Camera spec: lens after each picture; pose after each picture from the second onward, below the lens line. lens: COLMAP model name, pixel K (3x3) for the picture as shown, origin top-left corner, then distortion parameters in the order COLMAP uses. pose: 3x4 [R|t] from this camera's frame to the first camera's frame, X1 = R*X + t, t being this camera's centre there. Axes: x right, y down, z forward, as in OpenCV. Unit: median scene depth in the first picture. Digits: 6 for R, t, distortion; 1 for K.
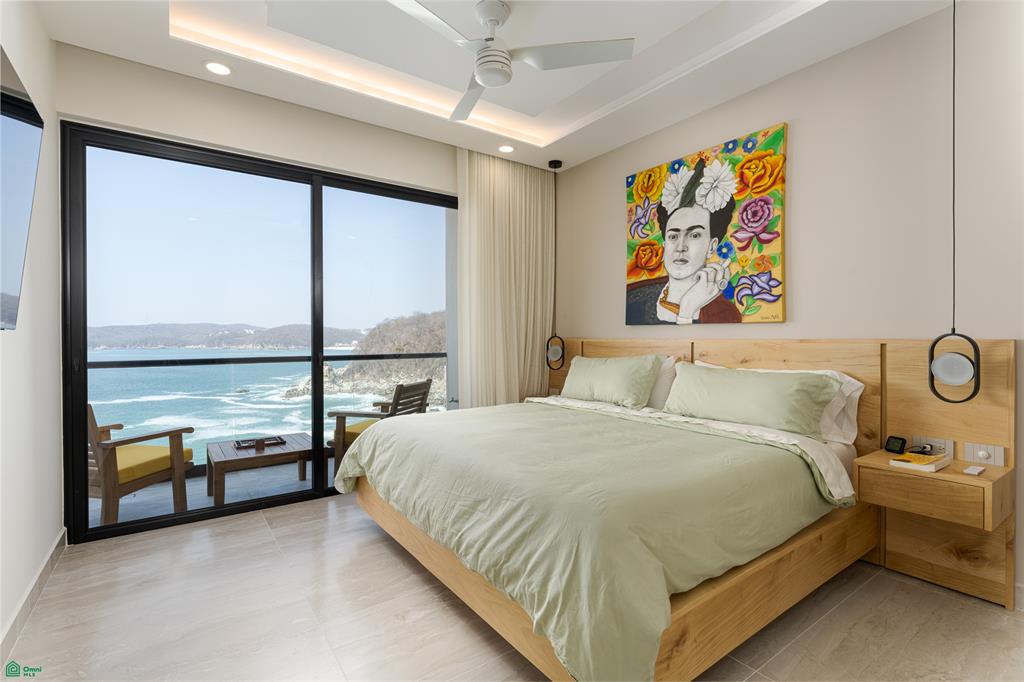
lens RADIAL K [[464.4, 0, 512.0], [0, 464.4, 341.0], [0, 0, 1]] dist [0.001179, -0.000068]
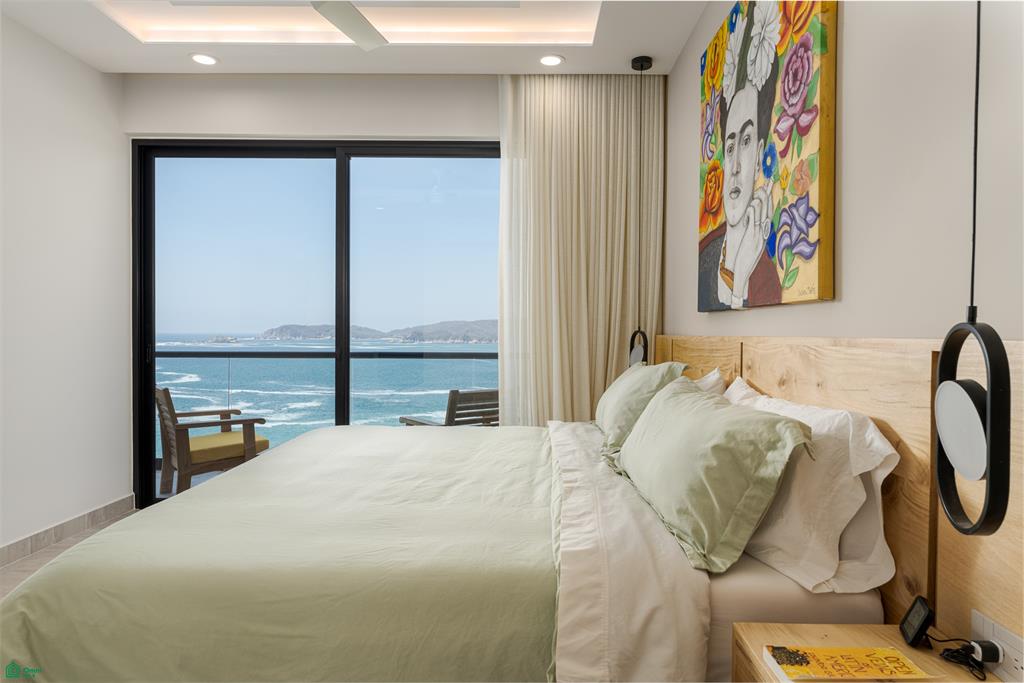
lens RADIAL K [[603.2, 0, 529.4], [0, 603.2, 342.2], [0, 0, 1]] dist [-0.002798, -0.000634]
pose [[0.814128, 0.017991, -0.580407, 0.590694], [-0.013911, 0.999837, 0.011479, -0.002044], [0.580519, -0.001272, 0.814246, 0.294893]]
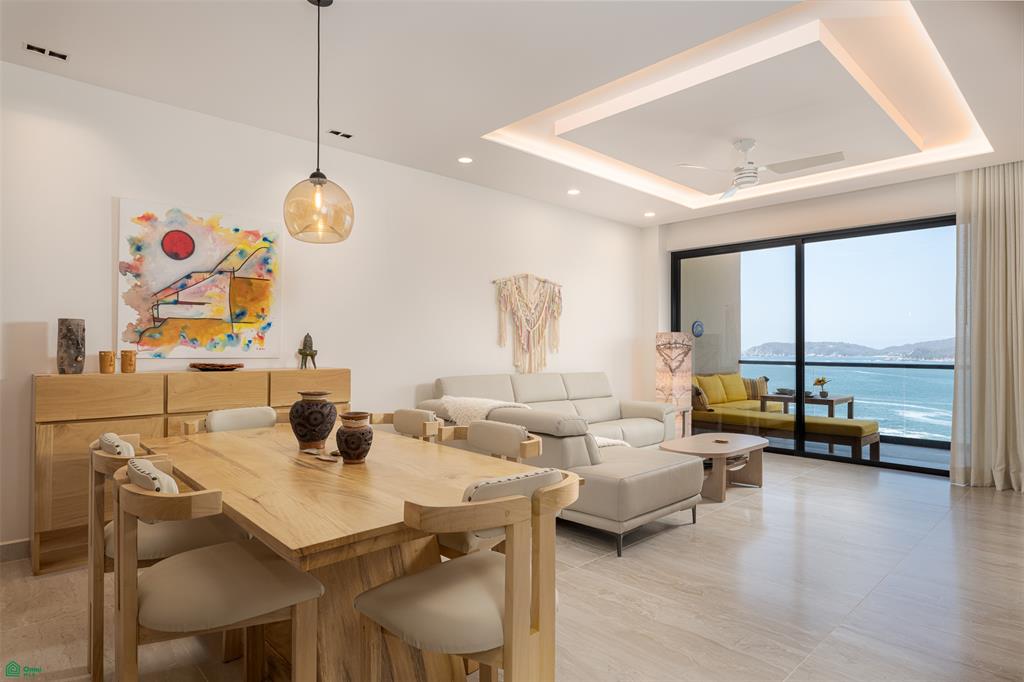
lens RADIAL K [[559.6, 0, 509.1], [0, 559.6, 344.7], [0, 0, 1]] dist [0.000794, 0.000451]
pose [[0.133274, -0.004417, -0.991069, 1.326250], [-0.007020, 0.999961, -0.005401, -0.003645], [0.991054, 0.007677, 0.133238, -0.162358]]
